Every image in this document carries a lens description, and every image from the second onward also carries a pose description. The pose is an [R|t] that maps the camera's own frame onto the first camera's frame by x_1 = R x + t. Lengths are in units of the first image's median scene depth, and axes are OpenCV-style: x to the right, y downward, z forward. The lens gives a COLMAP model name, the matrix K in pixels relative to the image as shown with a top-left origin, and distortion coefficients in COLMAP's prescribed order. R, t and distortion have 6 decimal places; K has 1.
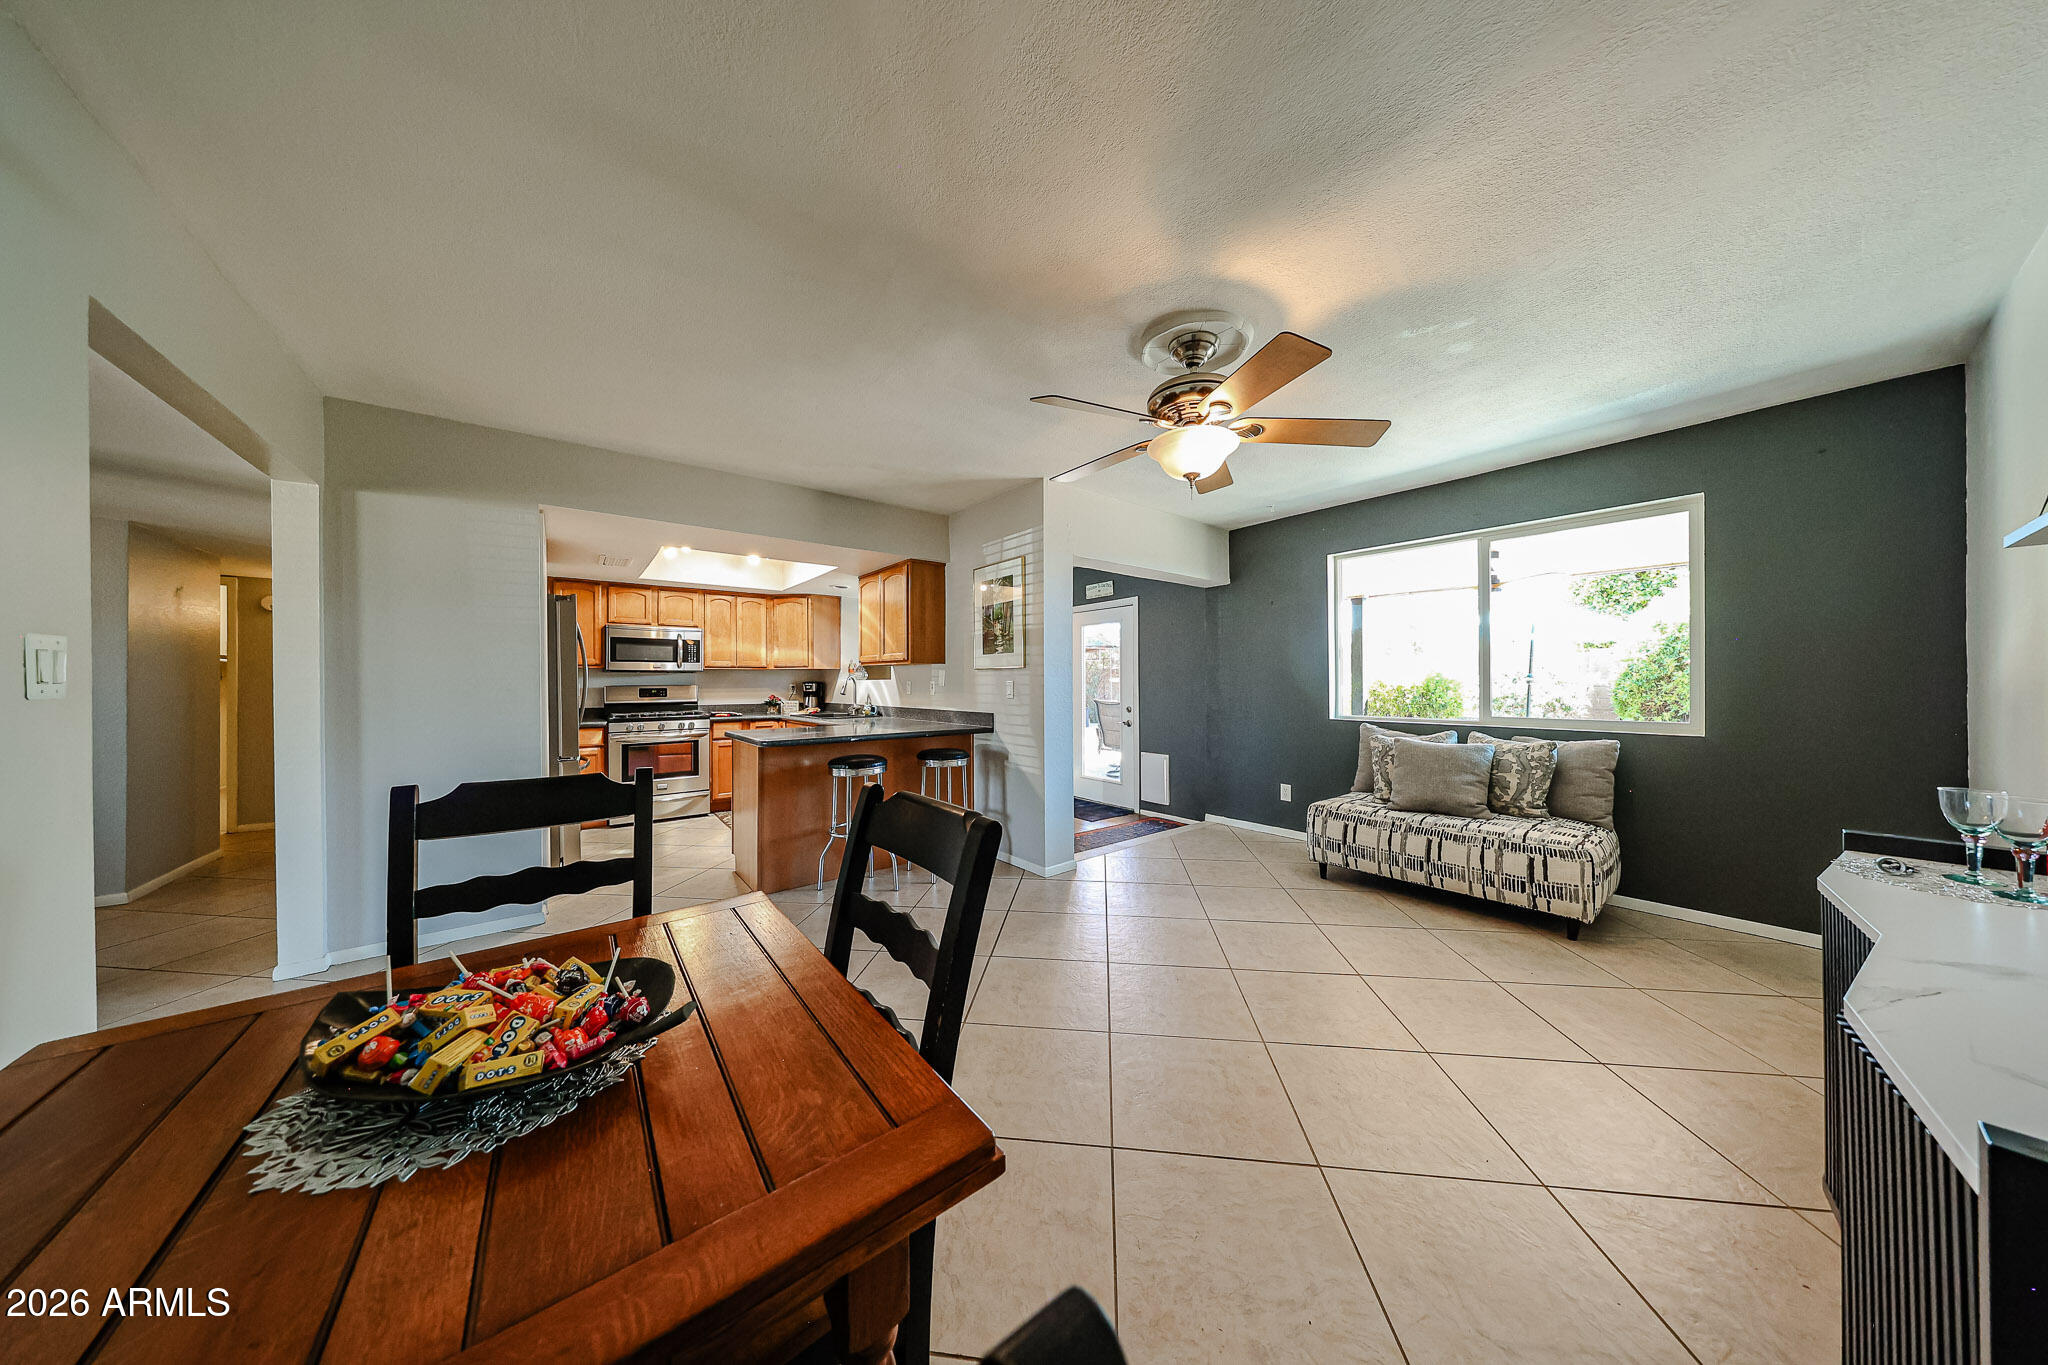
lens RADIAL K [[594.9, 0, 1015.4], [0, 594.9, 682.6], [0, 0, 1]] dist [-0.000672, 0.000038]
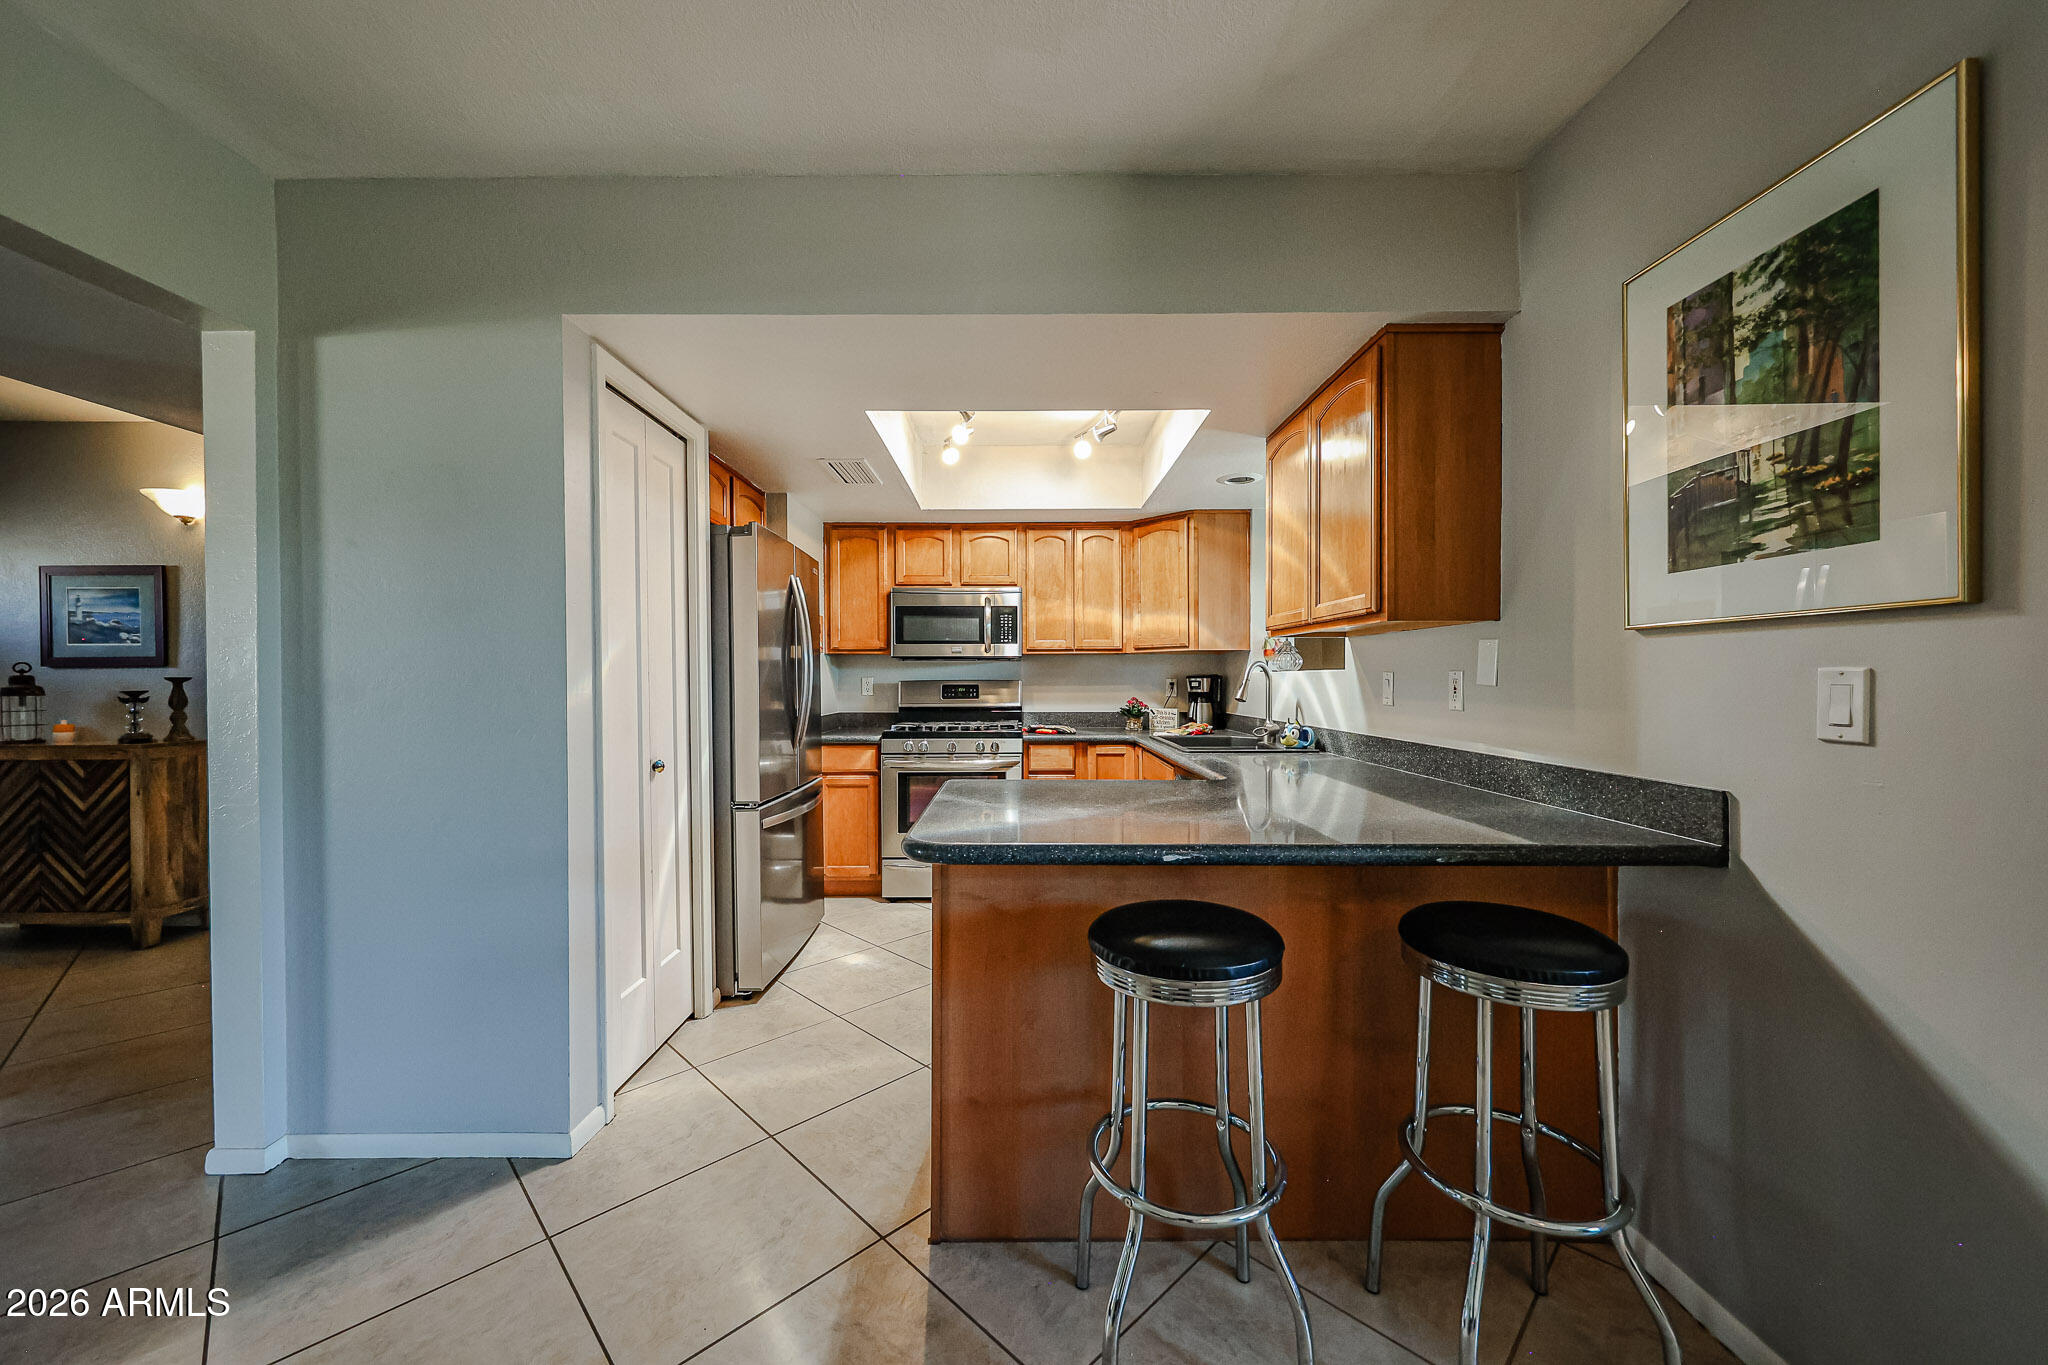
lens RADIAL K [[751.9, 0, 1029.2], [0, 751.9, 681.6], [0, 0, 1]] dist [-0.001101, 0.000243]
pose [[0.798787, 0.004364, -0.601598, -0.065382], [-0.000962, 0.999982, 0.005976, 0.001023], [0.601613, -0.004194, 0.798777, 0.431245]]
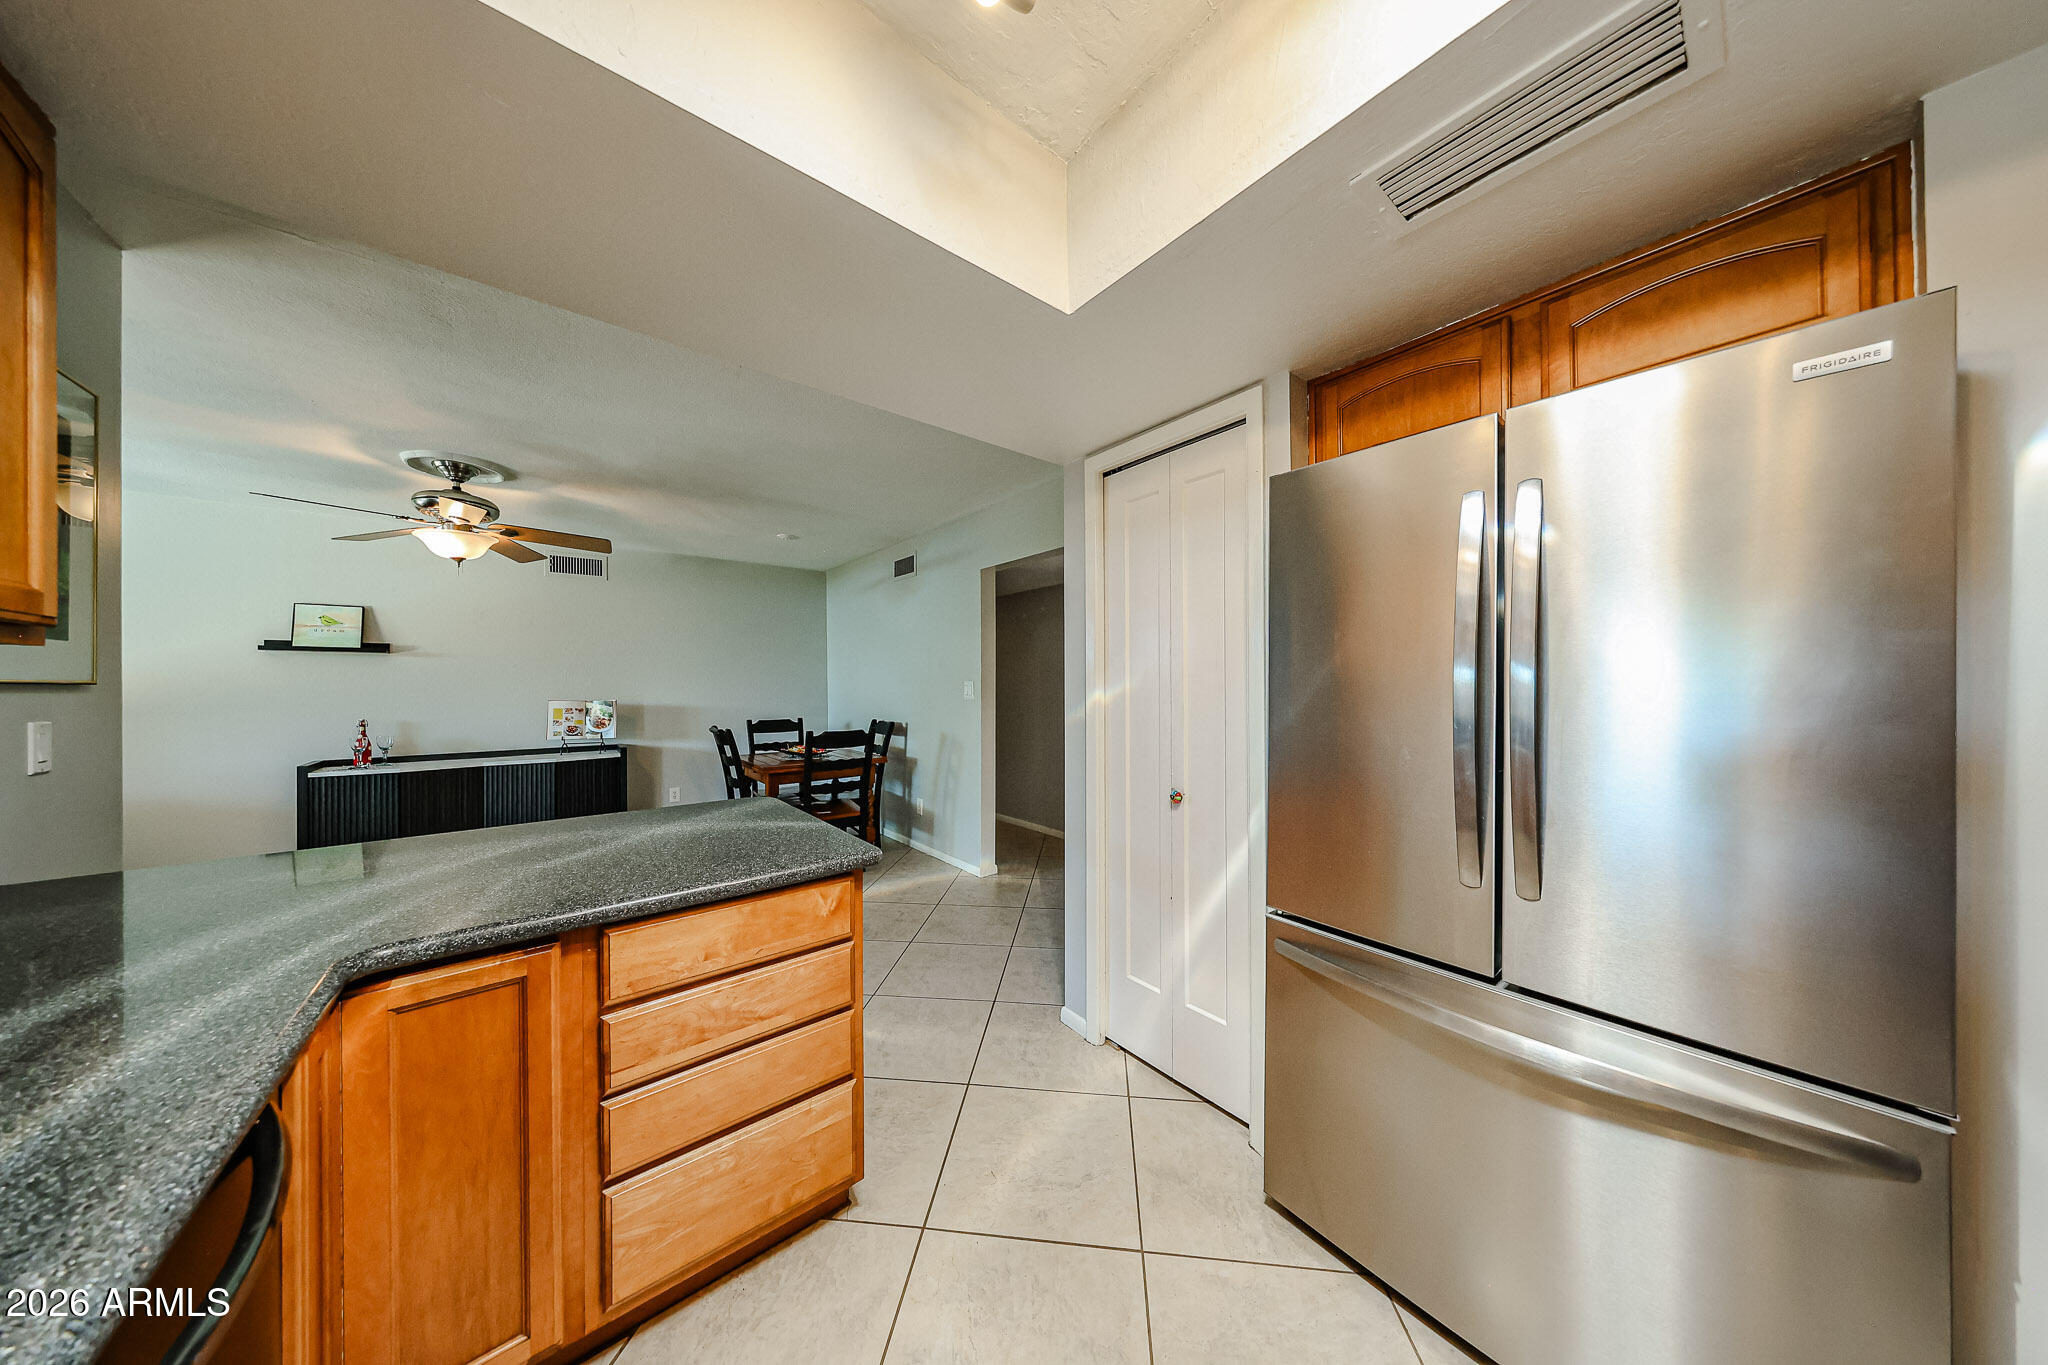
lens RADIAL K [[594.9, 0, 1026.4], [0, 594.9, 682.9], [0, 0, 1]] dist [-0.000672, 0.000038]
pose [[-0.999606, 0.010199, -0.026146, -0.424181], [0.010287, 0.999942, -0.003243, -0.013431], [0.026112, -0.003511, -0.999653, 1.021466]]
